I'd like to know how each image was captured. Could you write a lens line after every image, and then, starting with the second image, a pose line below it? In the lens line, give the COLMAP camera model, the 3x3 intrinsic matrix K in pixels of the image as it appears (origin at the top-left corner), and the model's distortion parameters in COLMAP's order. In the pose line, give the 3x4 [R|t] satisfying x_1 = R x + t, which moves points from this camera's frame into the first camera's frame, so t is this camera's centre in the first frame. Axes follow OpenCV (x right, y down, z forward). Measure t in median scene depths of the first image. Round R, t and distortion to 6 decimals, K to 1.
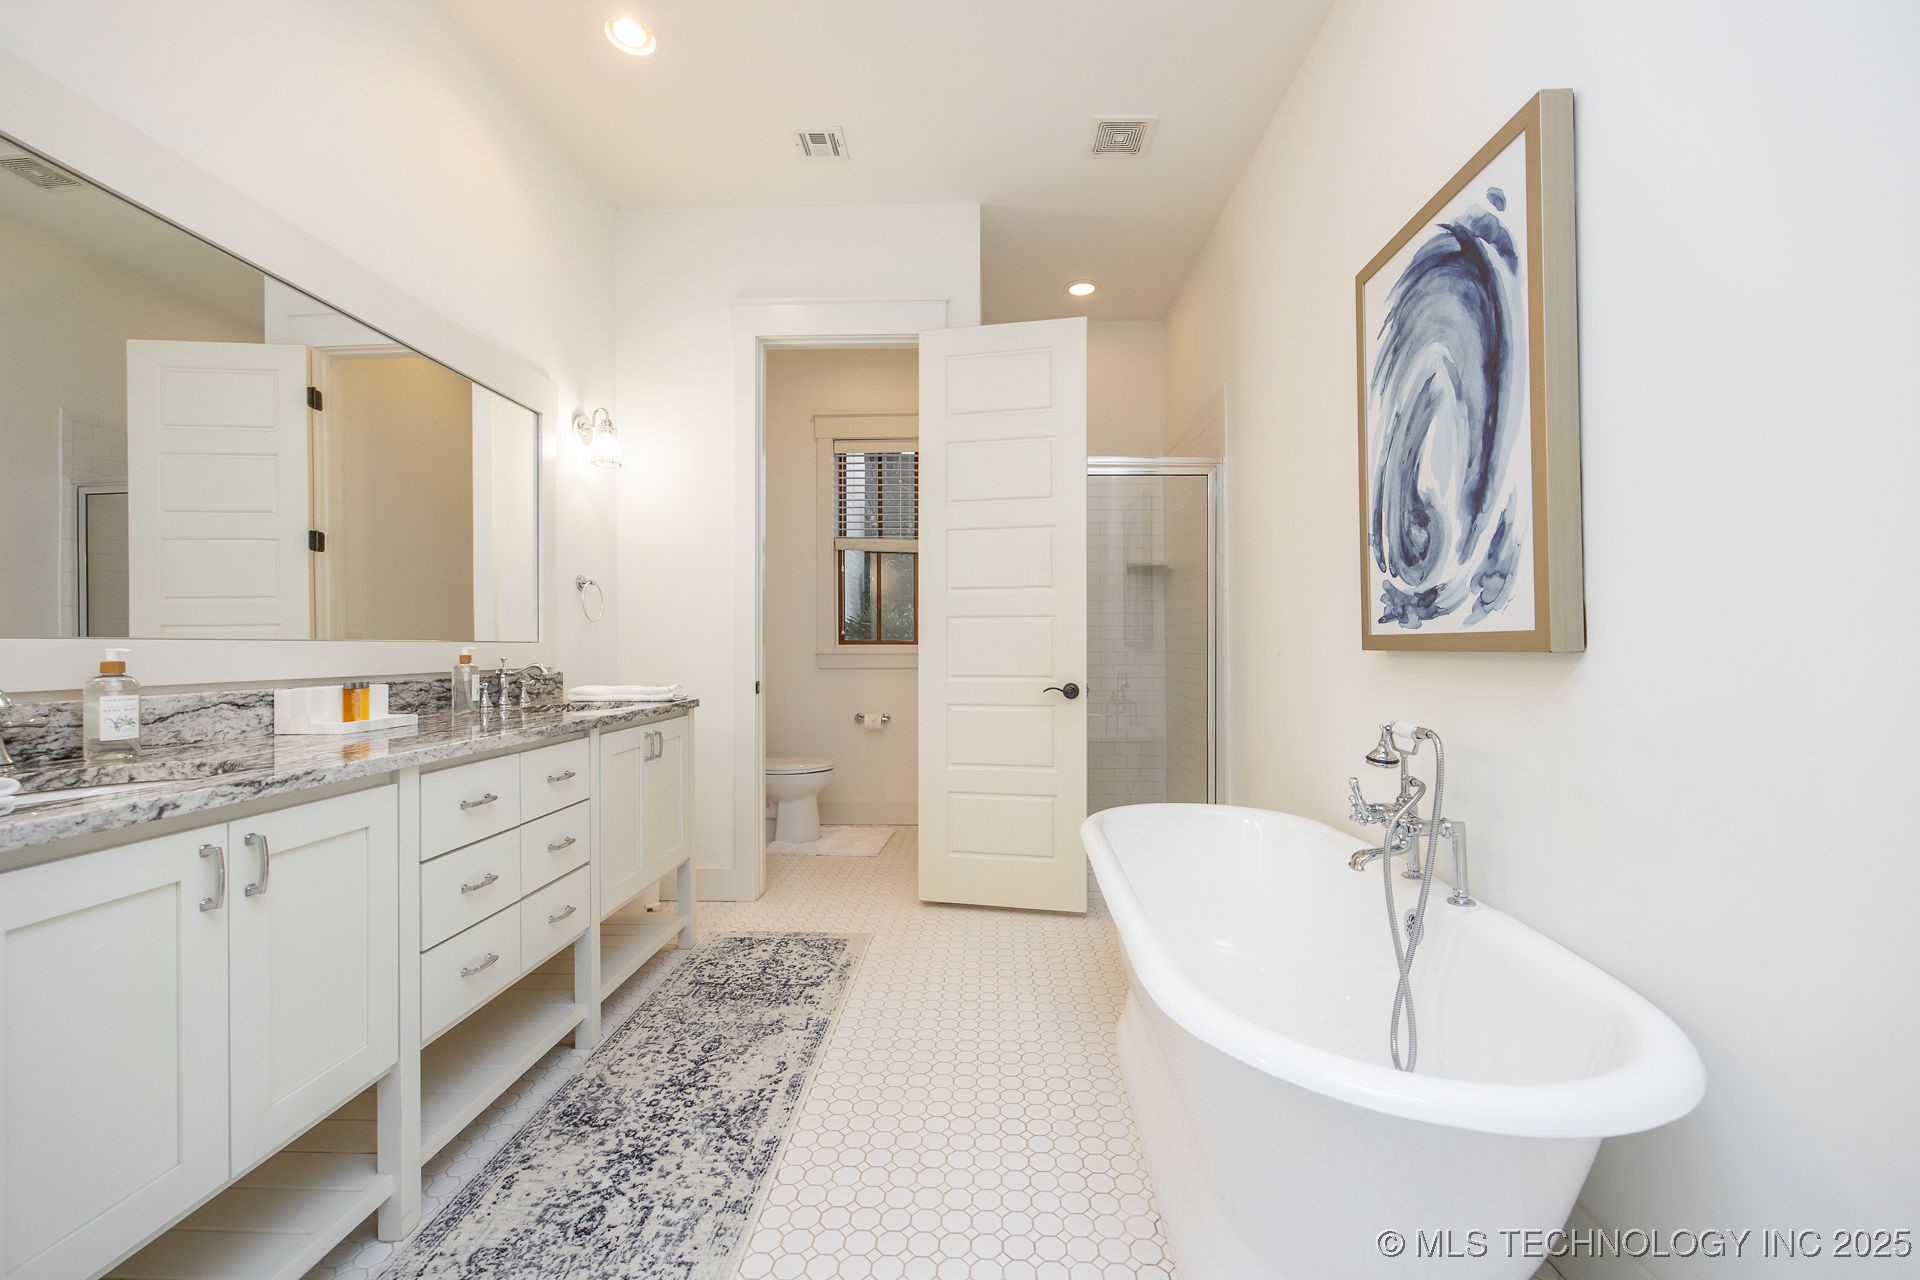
lens RADIAL K [[766.8, 0, 964.6], [0, 766.8, 646.6], [0, 0, 1]] dist [-0.001013, 0.000308]
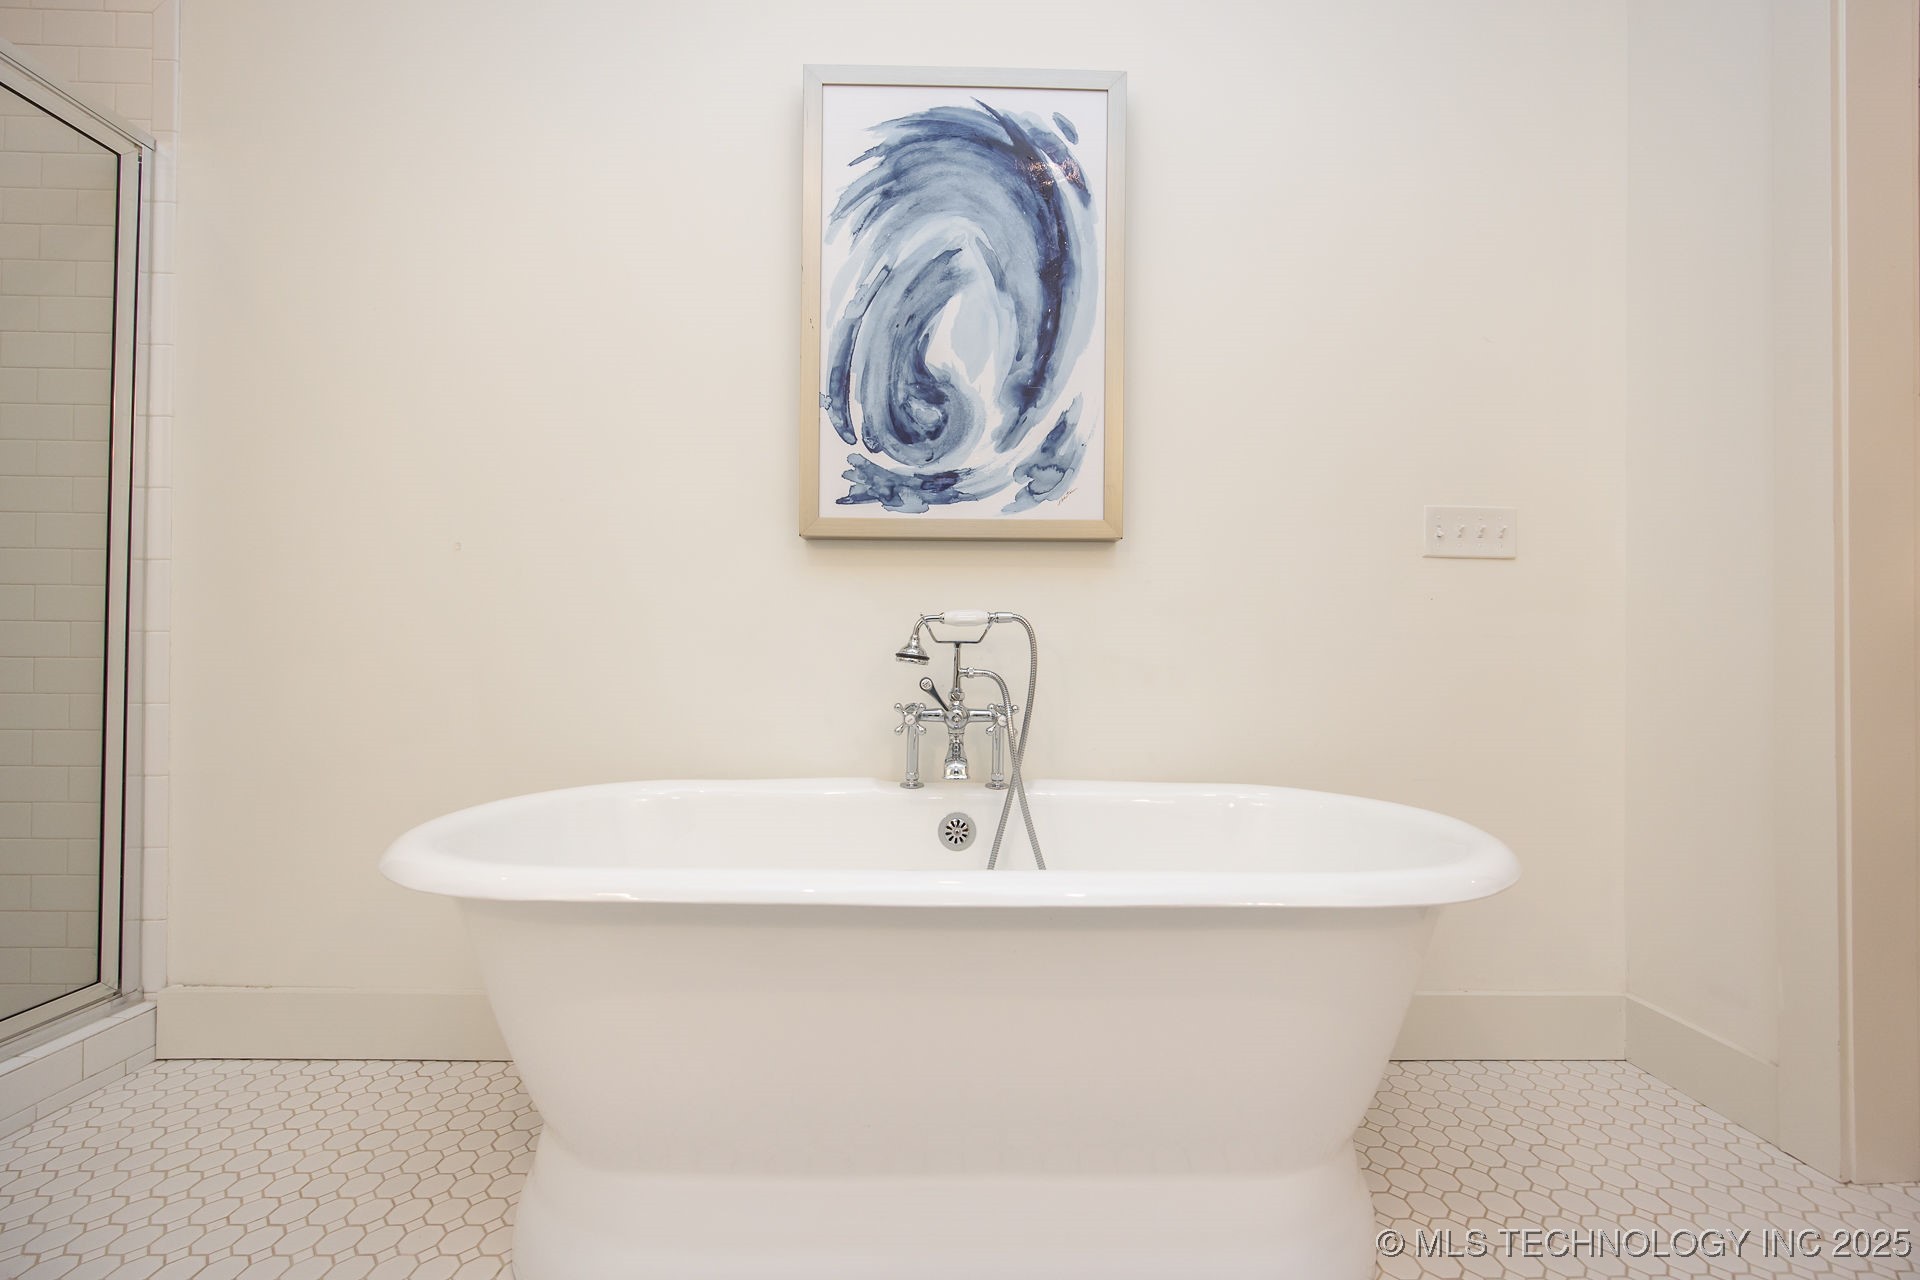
lens RADIAL K [[766.8, 0, 965.6], [0, 766.8, 653.7], [0, 0, 1]] dist [-0.001013, 0.000308]
pose [[-0.049963, 0.013234, 0.998663, -0.325612], [-0.007099, 0.999882, -0.013605, 0.157147], [-0.998726, -0.007769, -0.049863, 0.993918]]
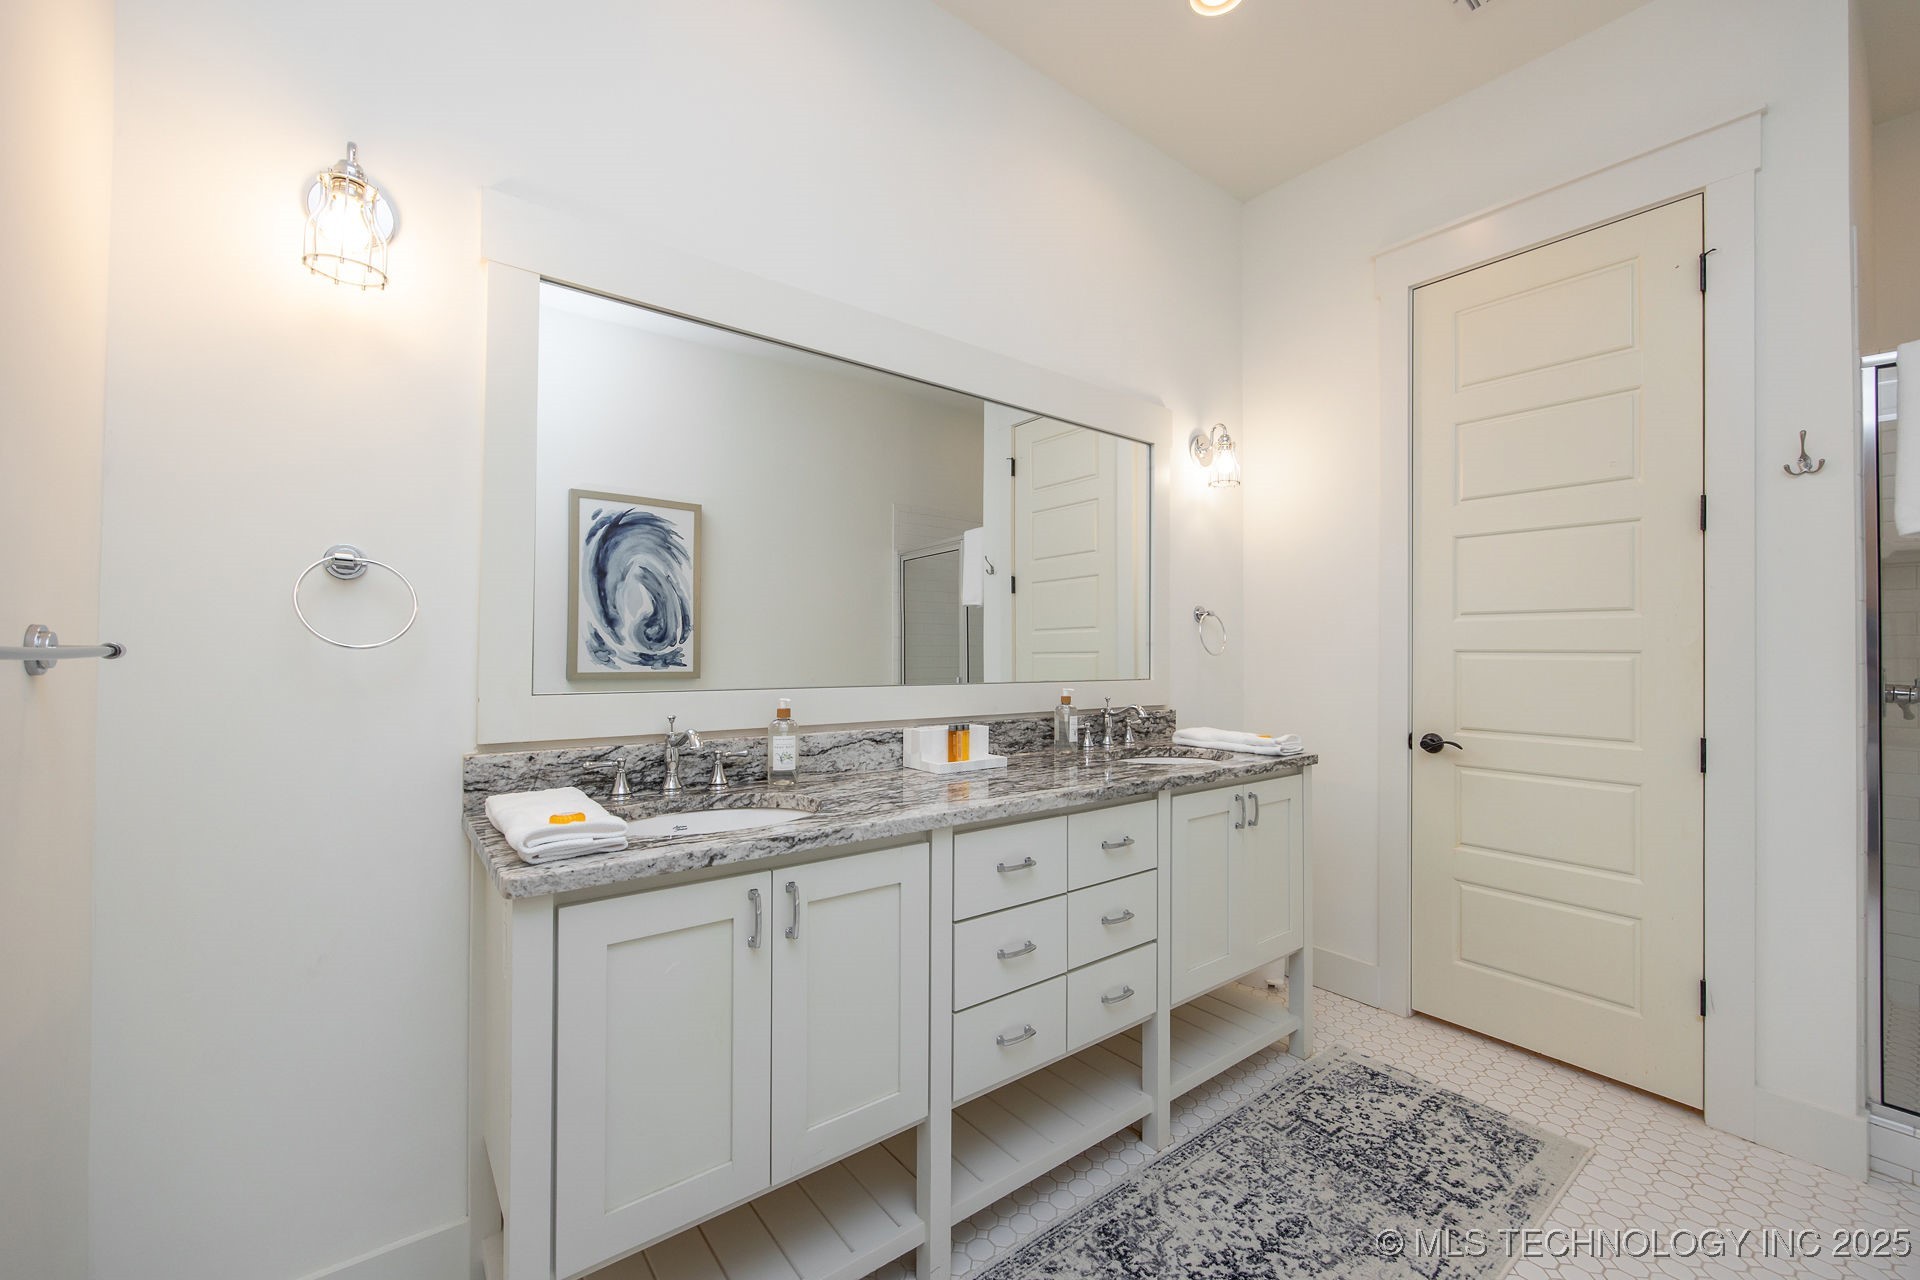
lens RADIAL K [[766.8, 0, 960.2], [0, 766.8, 640.6], [0, 0, 1]] dist [-0.001013, 0.000308]
pose [[0.640599, -0.002219, -0.767873, 0.057647], [-0.010668, 0.999874, -0.011789, -0.063981], [0.767802, 0.015744, 0.640494, 0.303812]]
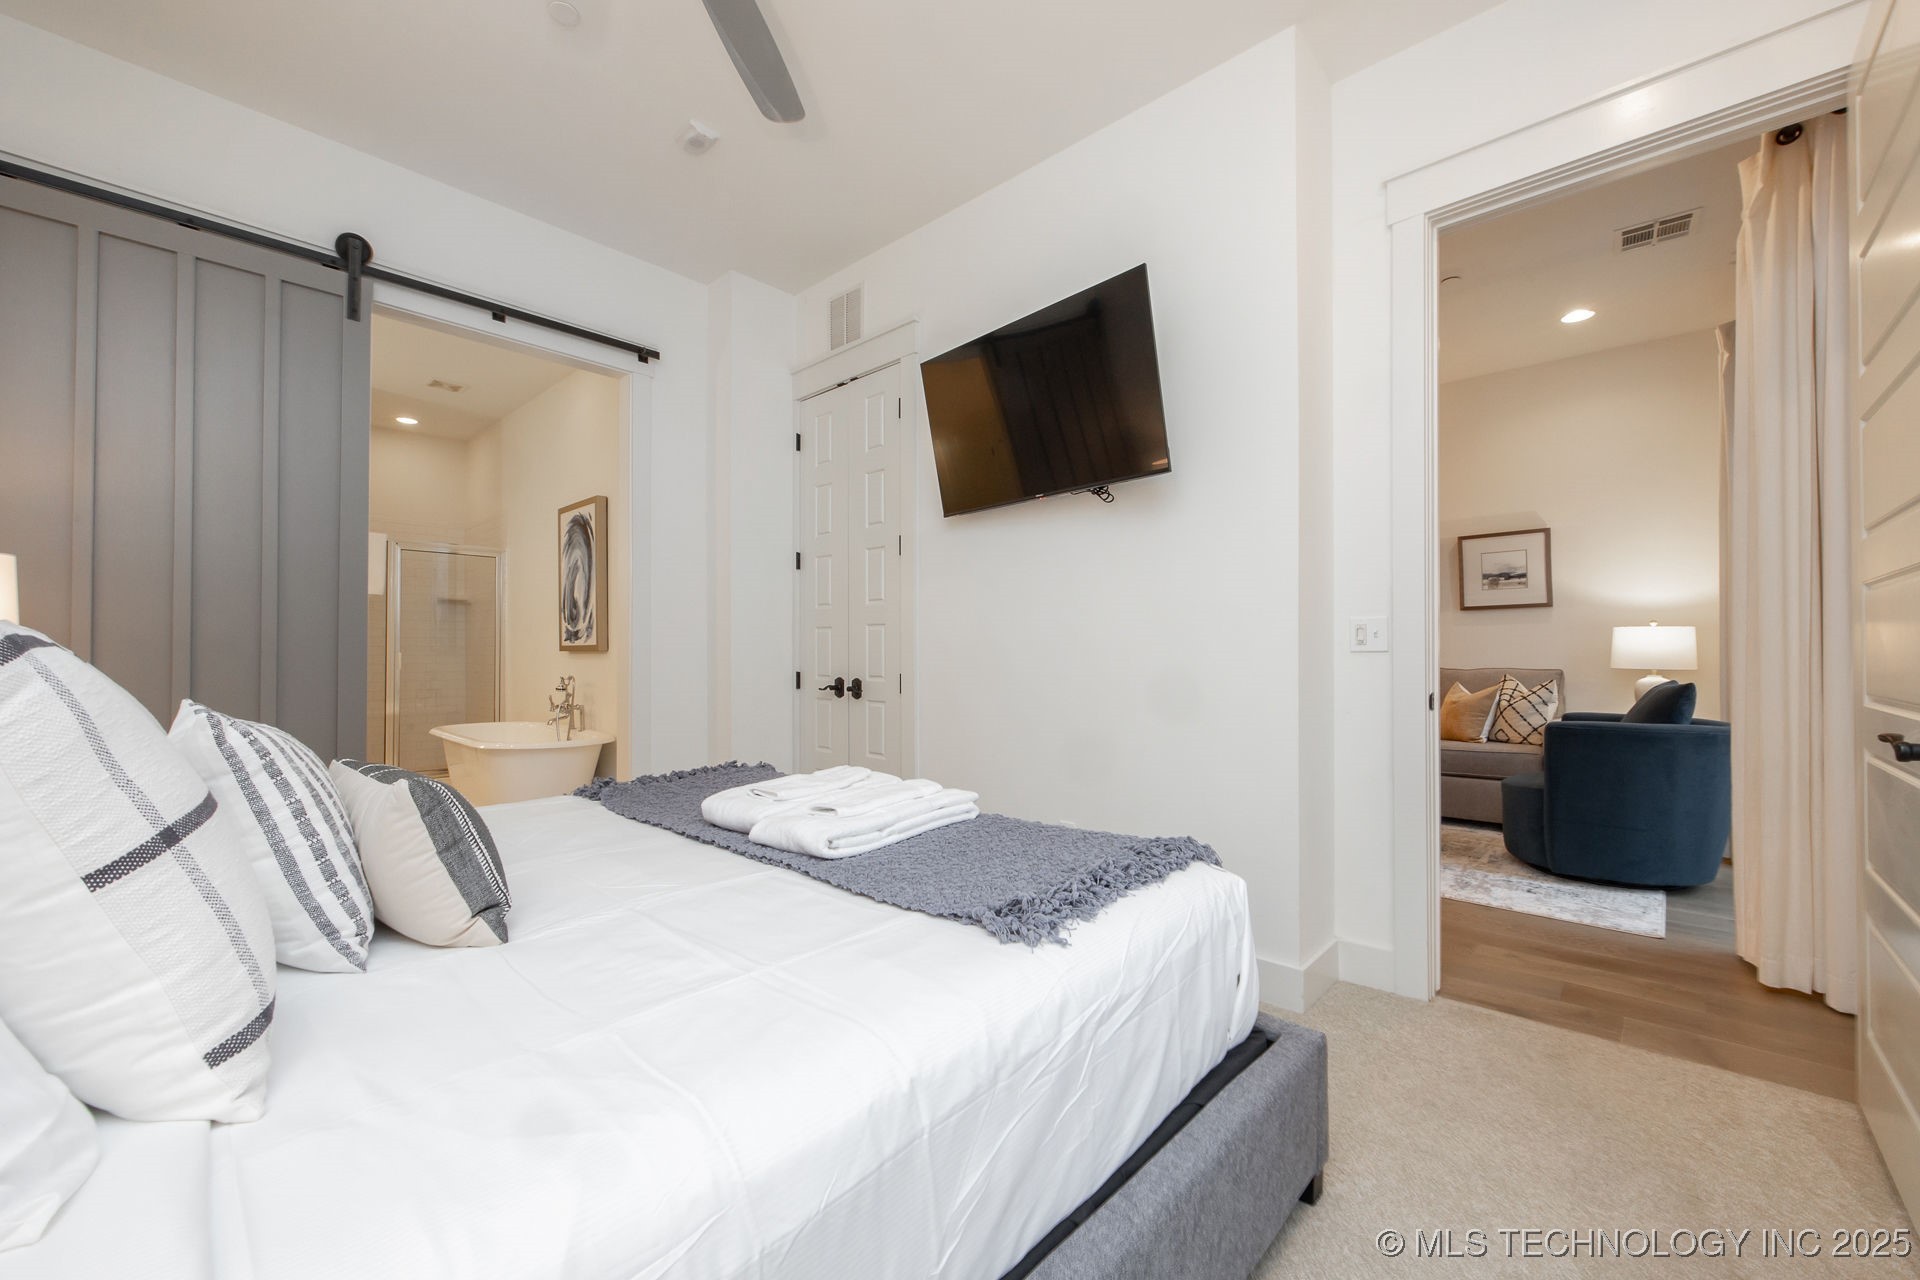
lens RADIAL K [[766.8, 0, 959.5], [0, 766.8, 648.0], [0, 0, 1]] dist [-0.001013, 0.000308]
pose [[0.663018, 0.009785, 0.748540, -0.617543], [-0.000885, 0.999924, -0.012287, 0.027637], [-0.748603, 0.007484, 0.662976, -2.029180]]
